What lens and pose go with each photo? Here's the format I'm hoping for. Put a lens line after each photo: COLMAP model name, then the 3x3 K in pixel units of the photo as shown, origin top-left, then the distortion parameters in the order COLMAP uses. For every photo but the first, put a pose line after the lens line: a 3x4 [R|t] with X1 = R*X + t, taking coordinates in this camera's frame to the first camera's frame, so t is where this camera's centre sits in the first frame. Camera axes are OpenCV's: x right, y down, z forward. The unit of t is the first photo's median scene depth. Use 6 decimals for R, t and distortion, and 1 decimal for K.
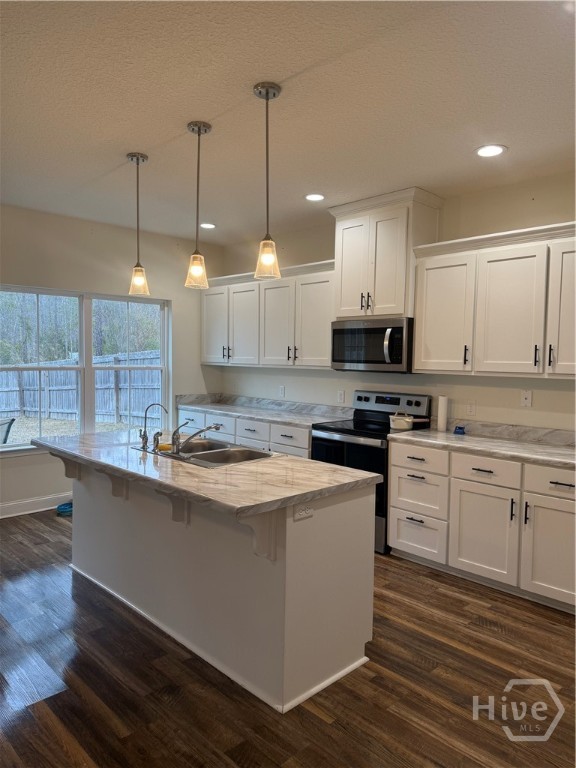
lens RADIAL K [[537.9, 0, 286.4], [0, 537.9, 385.1], [0, 0, 1]] dist [0.069279, -0.081314]
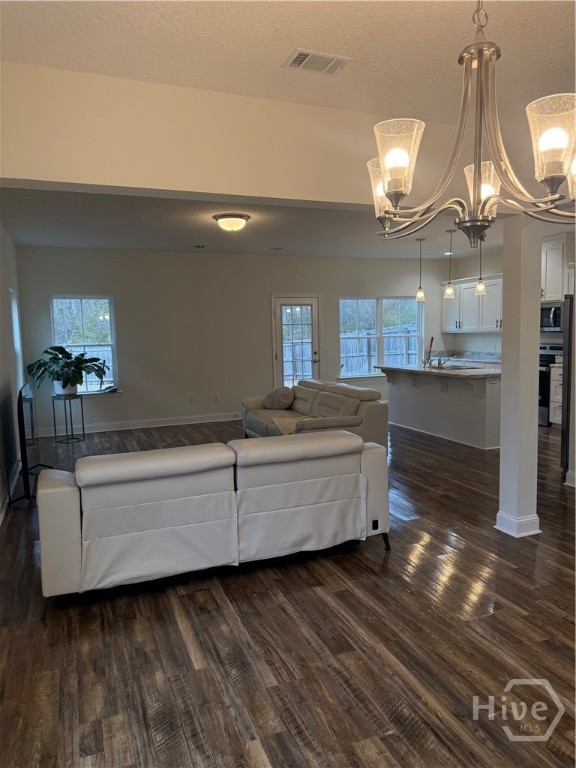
lens RADIAL K [[537.9, 0, 289.4], [0, 537.9, 385.3], [0, 0, 1]] dist [0.069279, -0.081314]
pose [[0.921195, 0.002730, -0.389093, 0.073240], [0.015470, 0.998928, 0.043635, 0.055836], [0.388794, -0.046215, 0.920165, -0.940057]]
